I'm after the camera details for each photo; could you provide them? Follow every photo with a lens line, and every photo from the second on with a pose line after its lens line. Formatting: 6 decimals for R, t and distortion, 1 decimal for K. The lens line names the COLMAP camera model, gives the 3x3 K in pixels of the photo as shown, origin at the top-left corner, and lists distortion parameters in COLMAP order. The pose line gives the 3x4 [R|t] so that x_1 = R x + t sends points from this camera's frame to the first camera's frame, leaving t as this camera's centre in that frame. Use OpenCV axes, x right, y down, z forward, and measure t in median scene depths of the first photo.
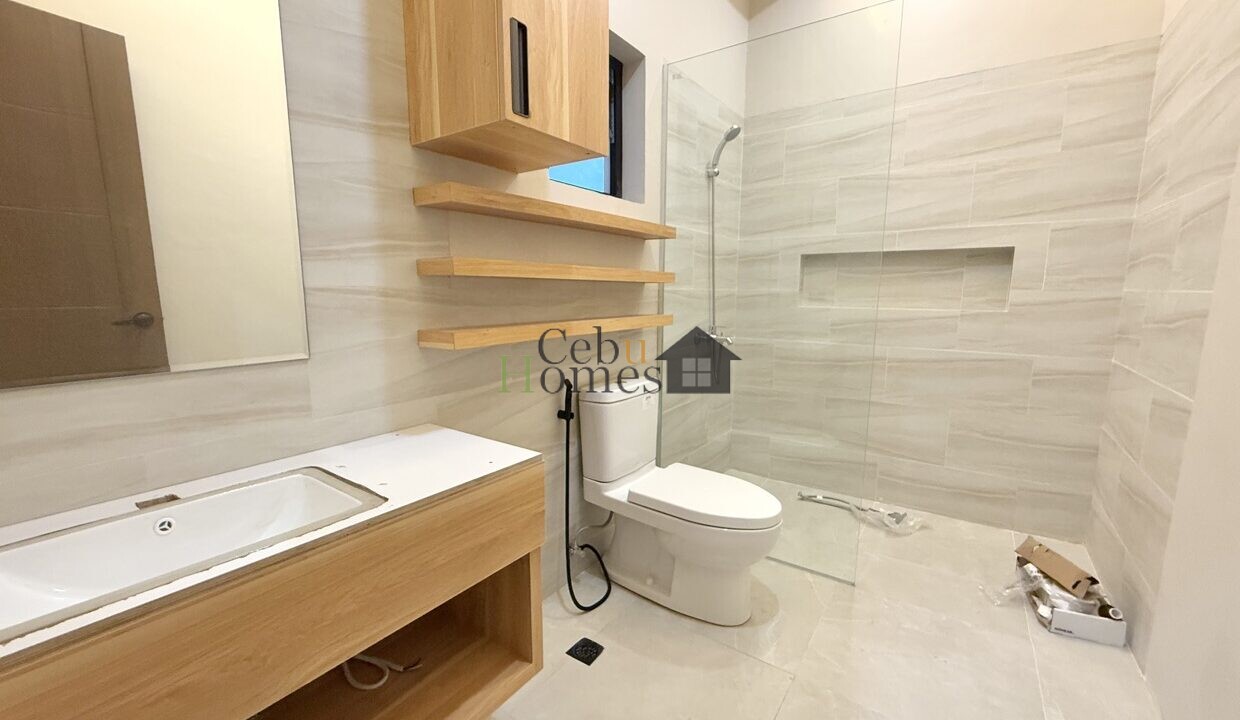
lens RADIAL K [[496.1, 0, 616.8], [0, 496.1, 361.3], [0, 0, 1]] dist [0.000537, -0.000013]
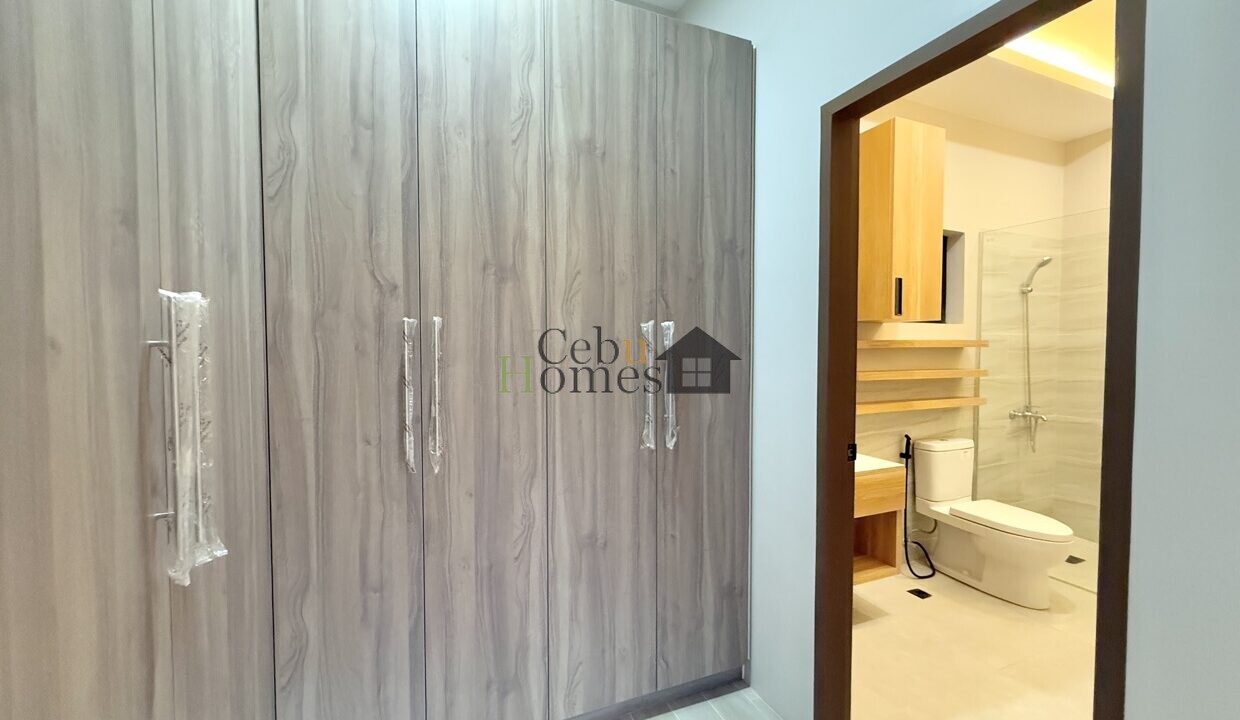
lens RADIAL K [[496.1, 0, 622.4], [0, 496.1, 360.6], [0, 0, 1]] dist [0.000537, -0.000013]
pose [[0.852774, 0.012257, -0.522136, -0.043708], [-0.073017, 0.992704, -0.095952, 0.017324], [0.517150, 0.119950, 0.847448, -0.892650]]
